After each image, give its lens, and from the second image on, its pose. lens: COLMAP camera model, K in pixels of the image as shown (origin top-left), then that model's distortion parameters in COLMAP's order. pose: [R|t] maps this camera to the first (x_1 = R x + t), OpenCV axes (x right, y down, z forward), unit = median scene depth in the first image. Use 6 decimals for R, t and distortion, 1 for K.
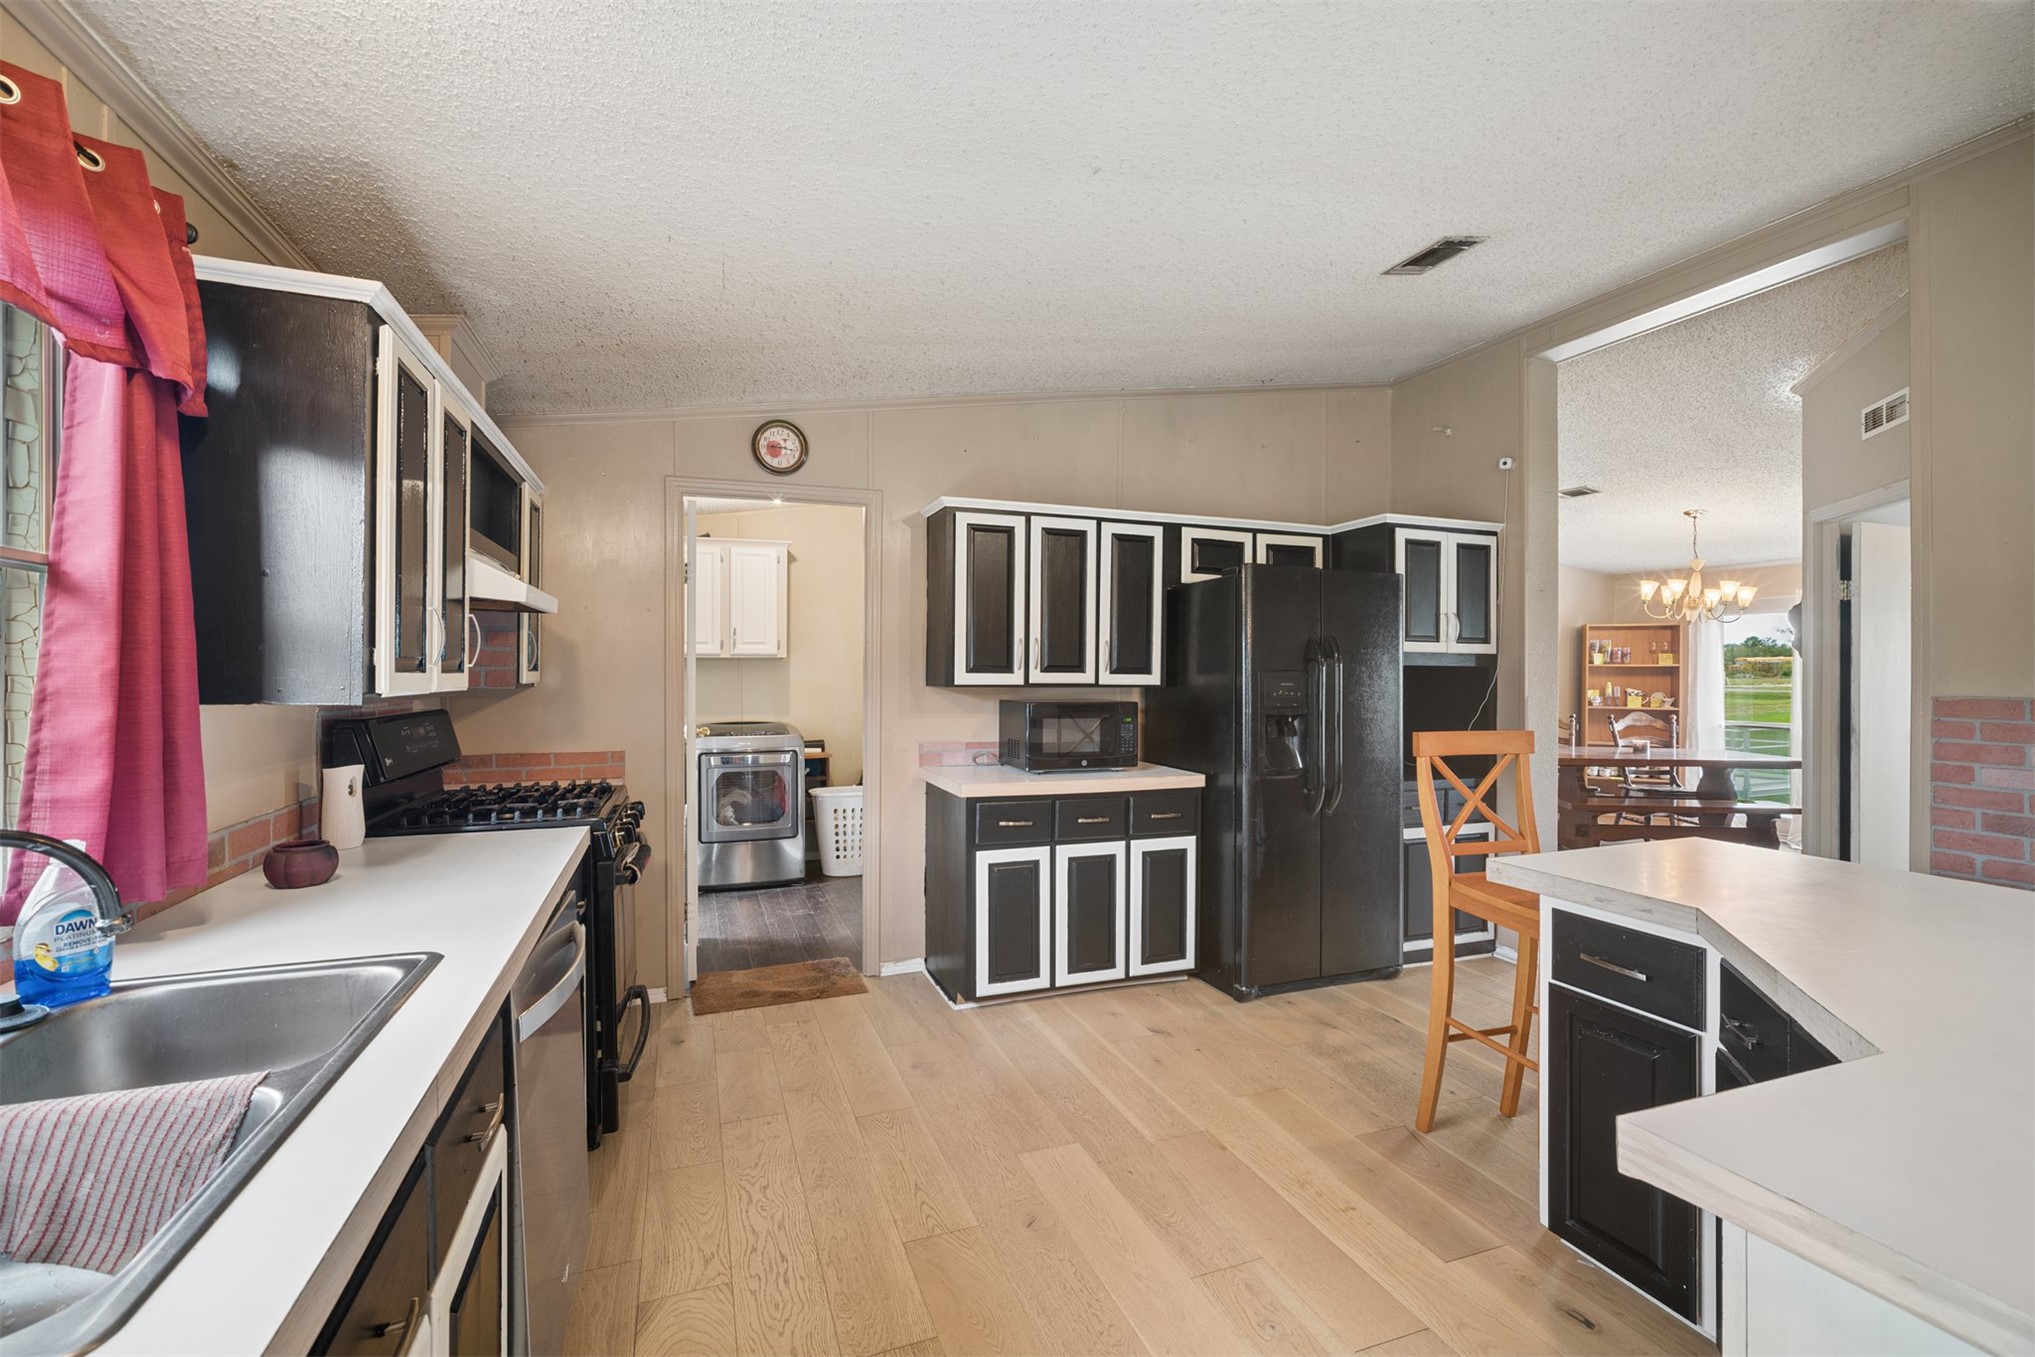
lens RADIAL K [[865.5, 0, 1001.7], [0, 865.5, 667.7], [0, 0, 1]] dist [-0.006399, 0.000435]
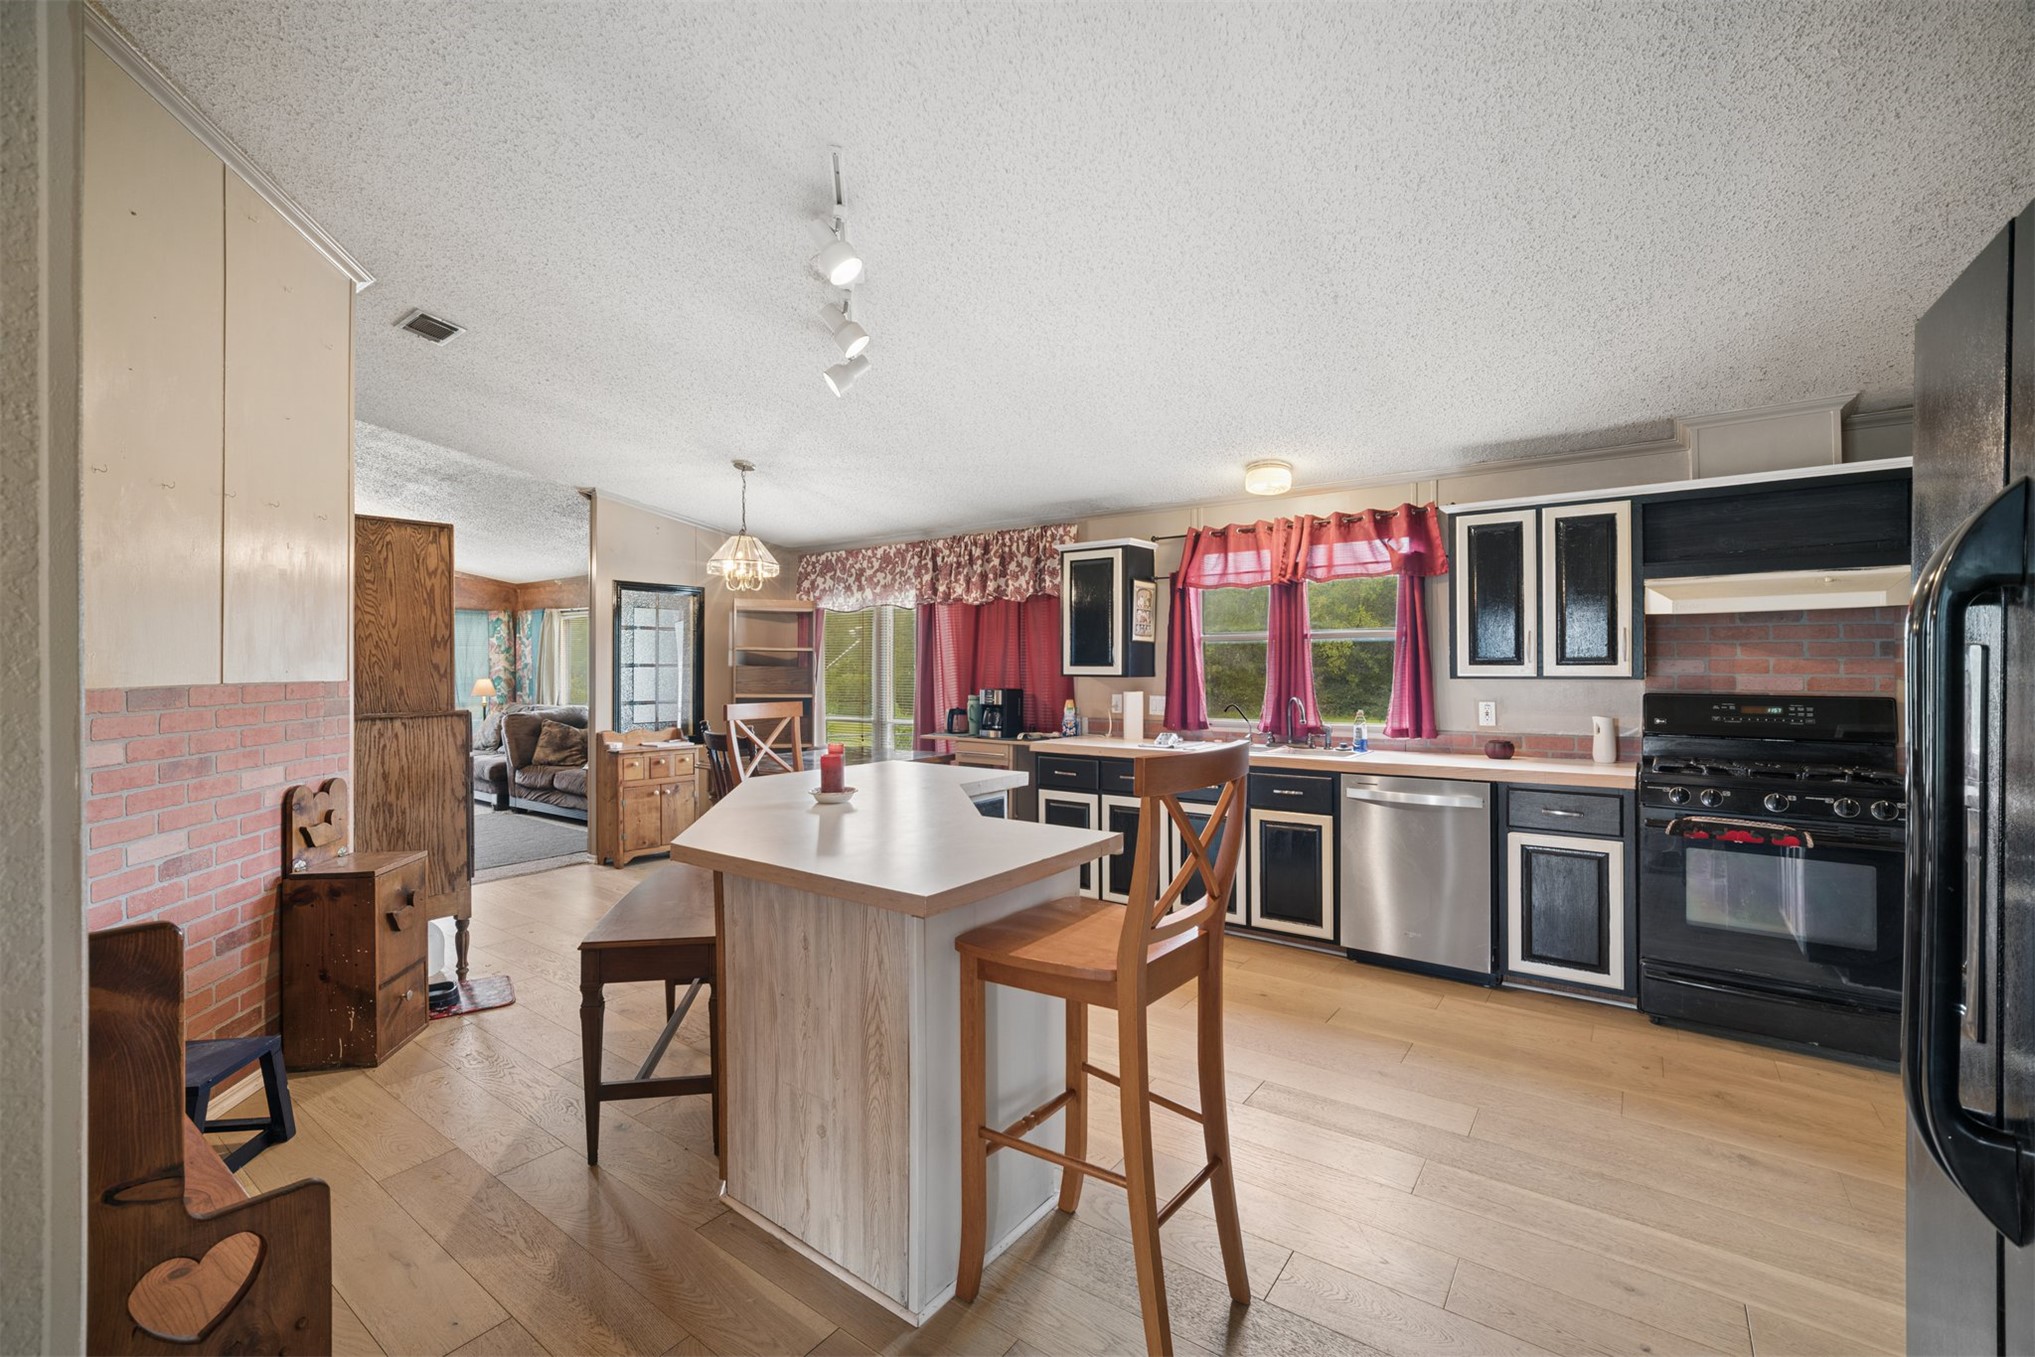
lens RADIAL K [[865.5, 0, 1001.7], [0, 865.5, 667.7], [0, 0, 1]] dist [-0.006399, 0.000435]
pose [[-0.841538, -0.002041, -0.540195, 0.724295], [0.002152, 0.999972, -0.007131, 0.012078], [0.540194, -0.007164, -0.841510, 1.041635]]
